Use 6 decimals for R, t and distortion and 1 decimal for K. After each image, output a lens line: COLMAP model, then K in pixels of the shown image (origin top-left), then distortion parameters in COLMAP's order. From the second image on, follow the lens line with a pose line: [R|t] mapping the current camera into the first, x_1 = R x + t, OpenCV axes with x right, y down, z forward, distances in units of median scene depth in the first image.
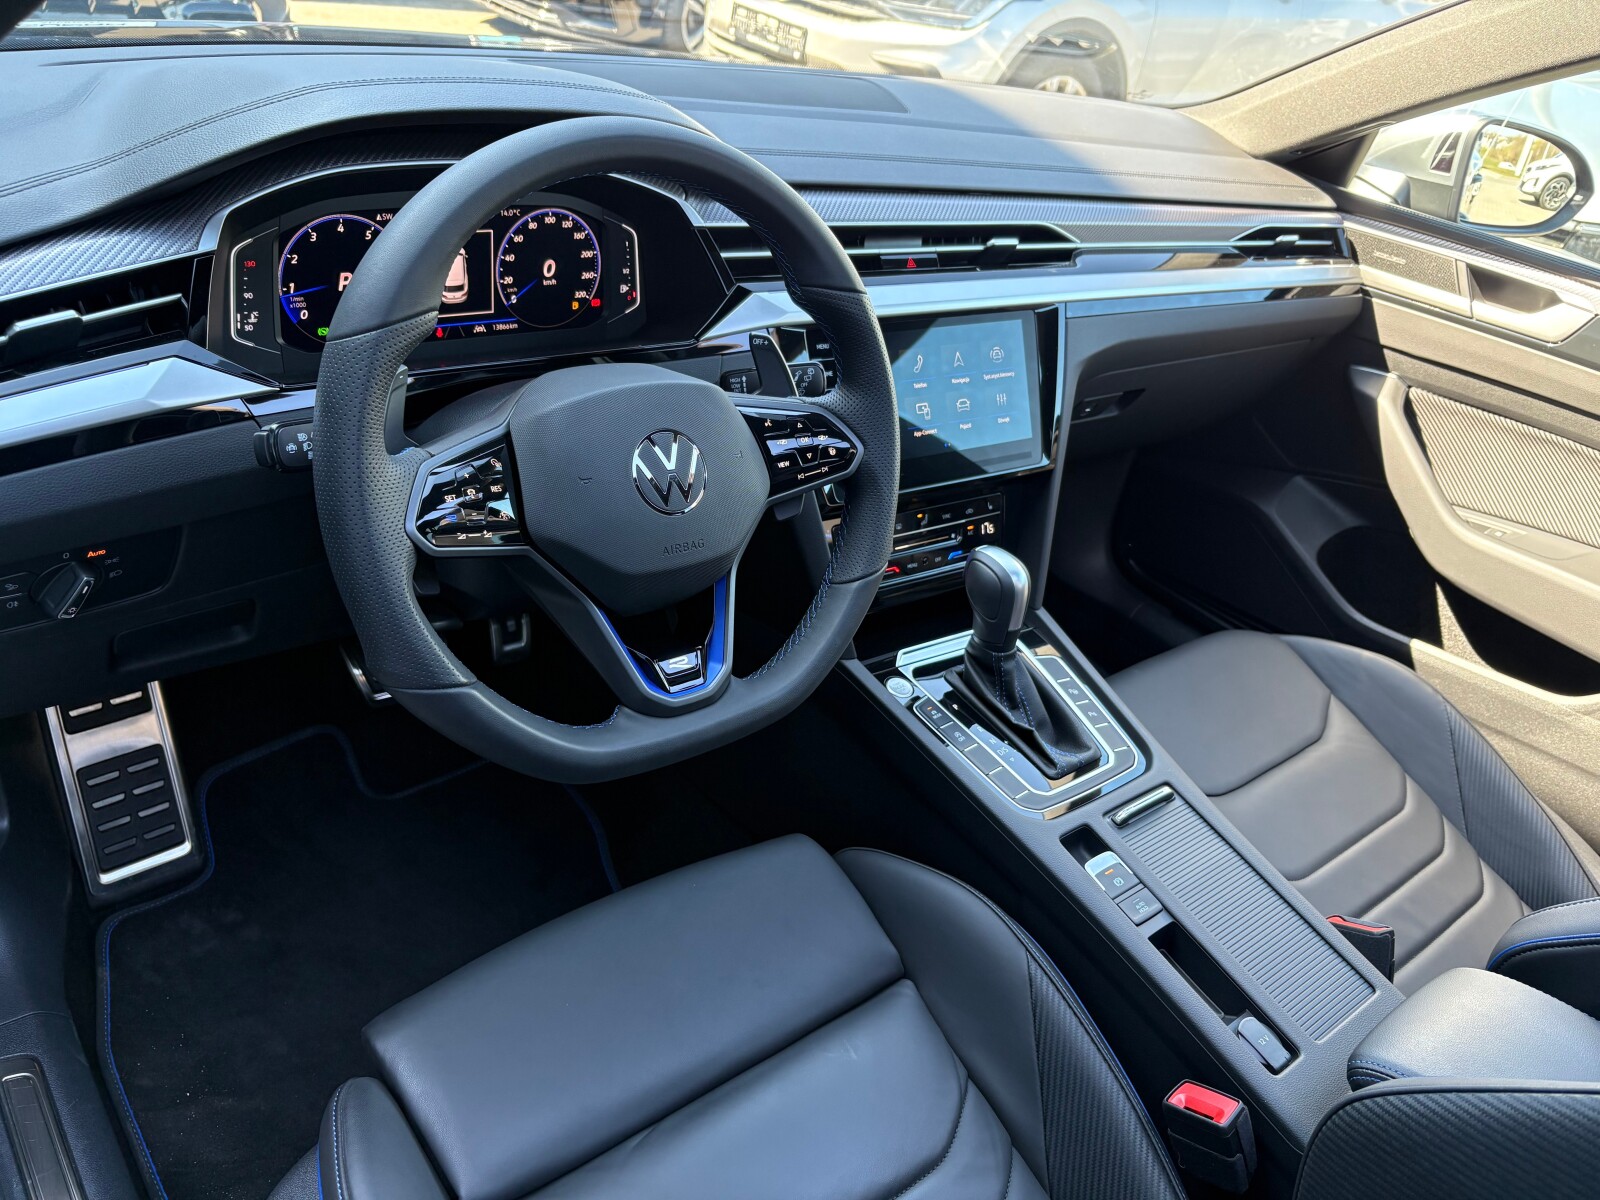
lens RADIAL K [[1215.6, 0, 797.2], [0, 1215.6, 600.6], [0, 0, 1]] dist [-0.001327, 0.011825]
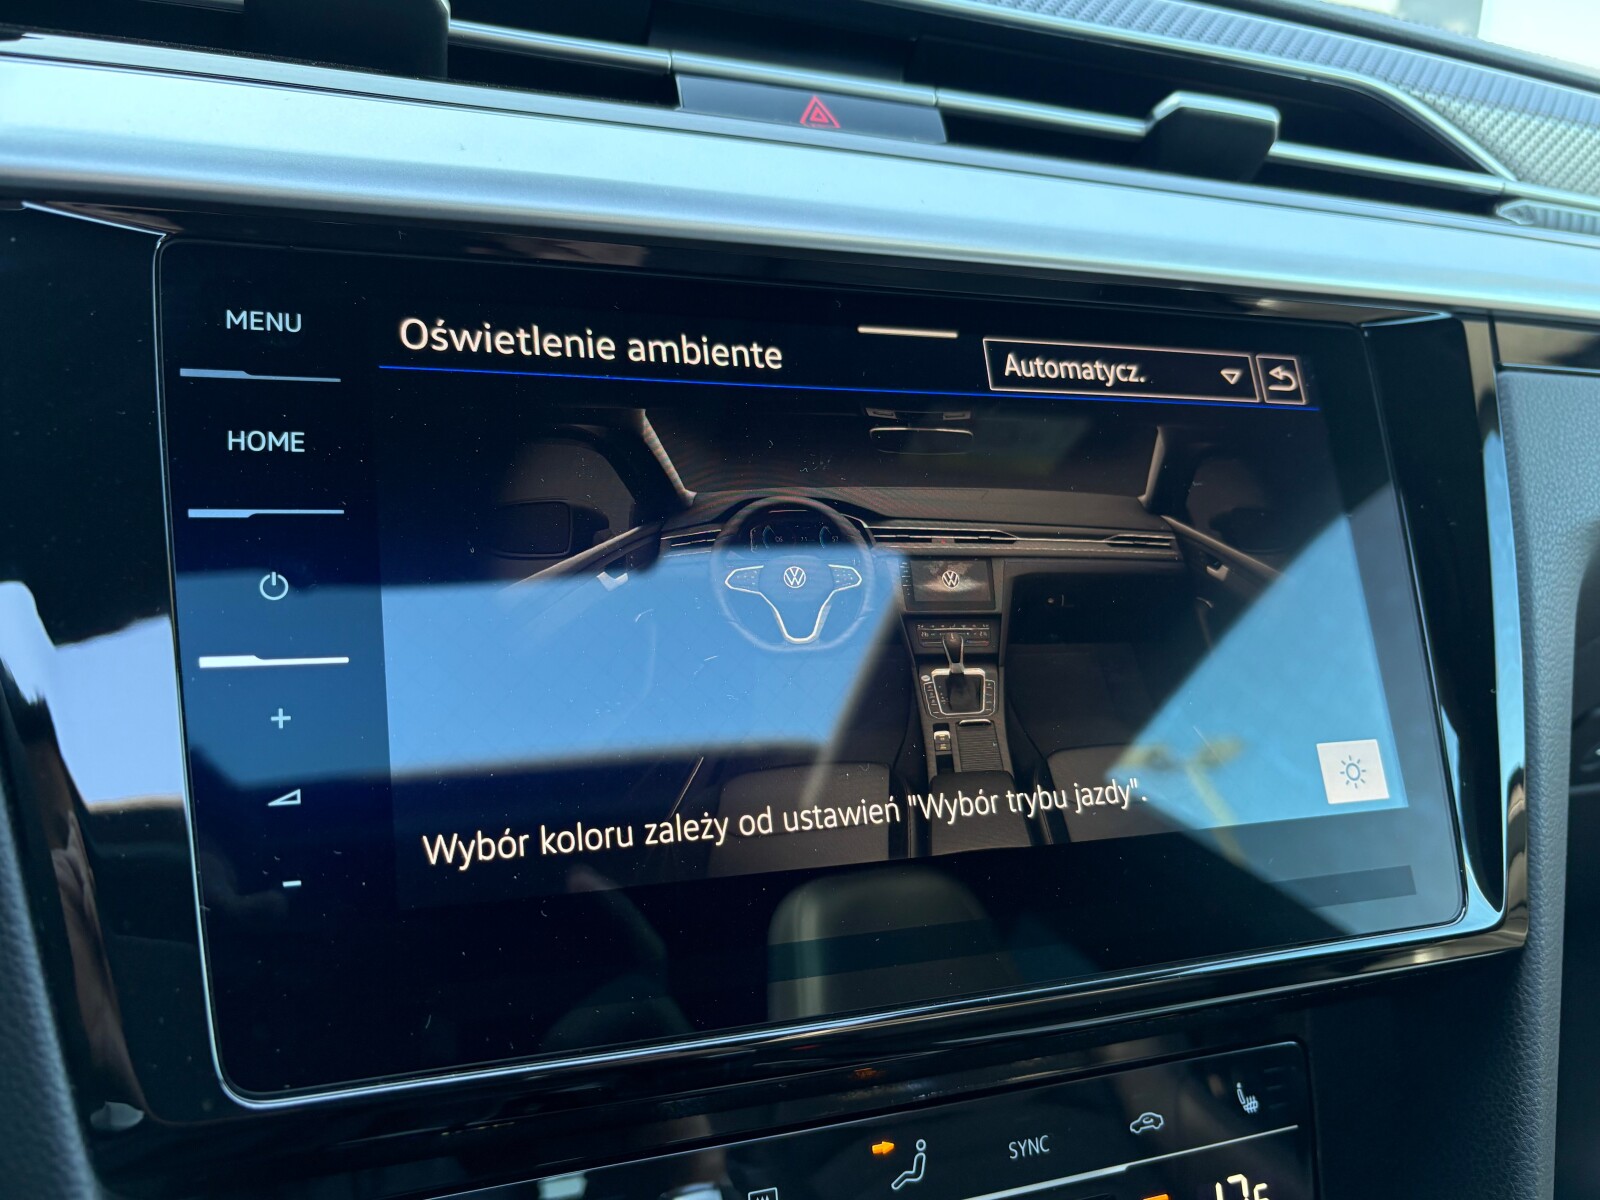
lens RADIAL K [[1296.5, 0, 800.0], [0, 1296.5, 600.0], [0, 0, 1]] dist [-0.008023, -0.000314]
pose [[0.960764, -0.038877, -0.274630, 0.183441], [-0.059251, 0.938506, -0.340140, -0.097197], [0.270965, 0.343066, 0.899380, 0.887191]]
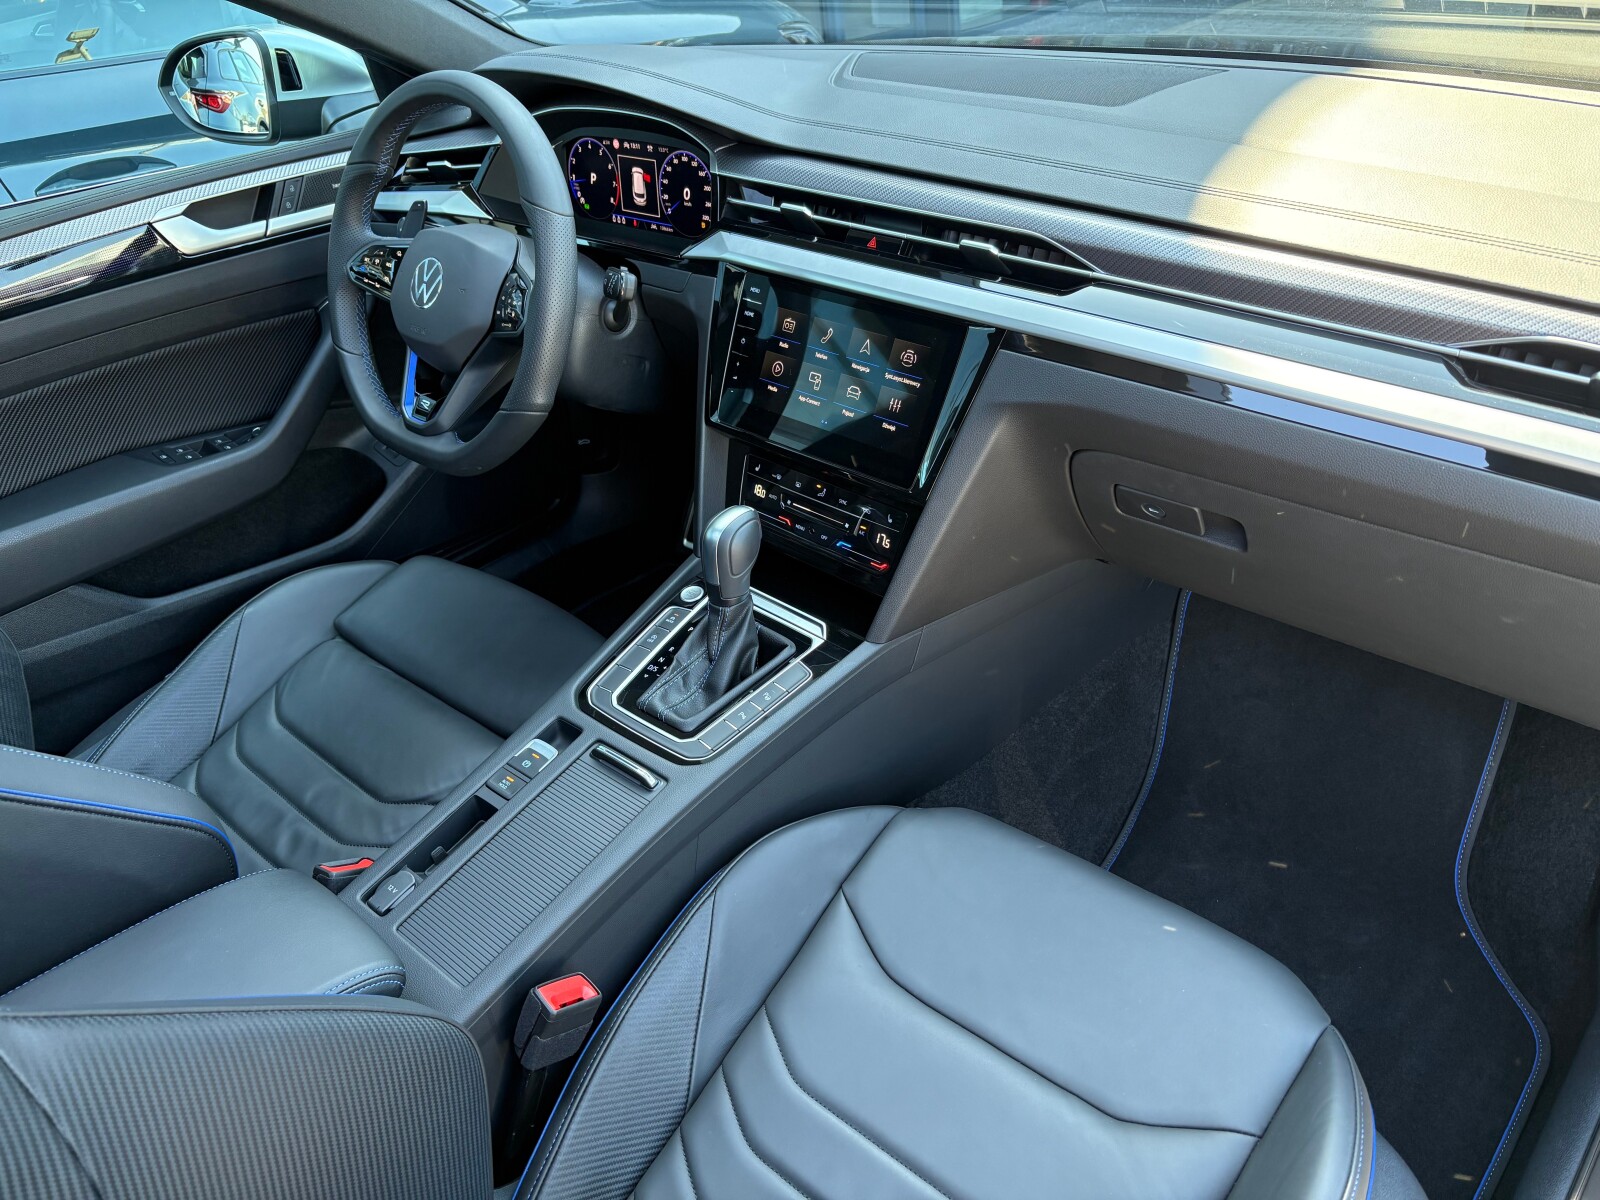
lens RADIAL K [[1230.9, 0, 782.1], [0, 1230.9, 603.0], [0, 0, 1]] dist [0.009181, 0.002900]
pose [[0.136008, 0.388543, -0.911338, 1.277356], [-0.414039, 0.857992, 0.304008, -0.340142], [0.900041, 0.335982, 0.277565, 0.845588]]
